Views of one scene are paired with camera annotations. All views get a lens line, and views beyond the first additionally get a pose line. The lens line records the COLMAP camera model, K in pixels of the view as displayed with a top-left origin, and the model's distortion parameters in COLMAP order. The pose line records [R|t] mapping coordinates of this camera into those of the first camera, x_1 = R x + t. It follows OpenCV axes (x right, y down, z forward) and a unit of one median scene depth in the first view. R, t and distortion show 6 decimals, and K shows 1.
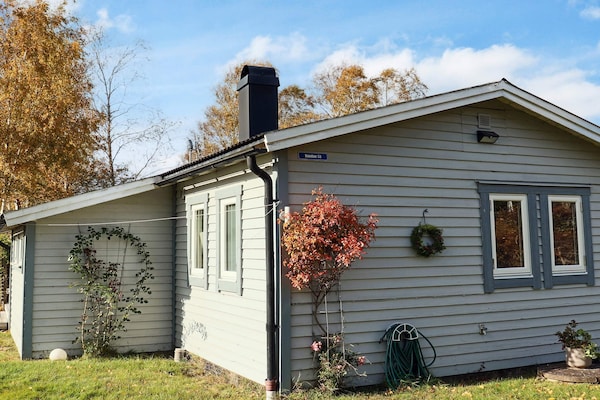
lens RADIAL K [[677.4, 0, 299.8], [0, 677.4, 151.3], [0, 0, 1]] dist [-0.116533, 0.057294]
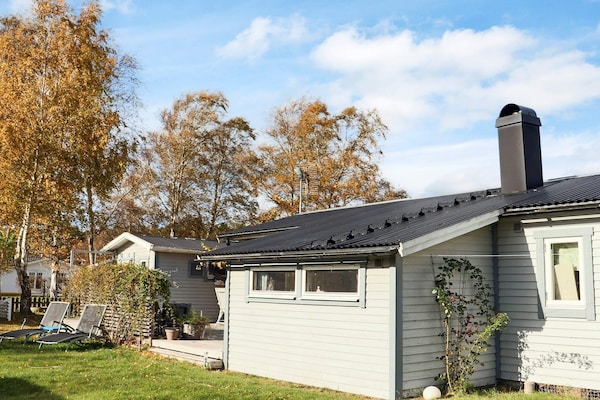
lens RADIAL K [[677.4, 0, 299.8], [0, 677.4, 151.3], [0, 0, 1]] dist [-0.116533, 0.057294]
pose [[0.976607, 0.057516, 0.207199, -0.119073], [-0.046975, 0.997356, -0.055442, 0.003483], [-0.209840, 0.044412, 0.976726, 0.013325]]
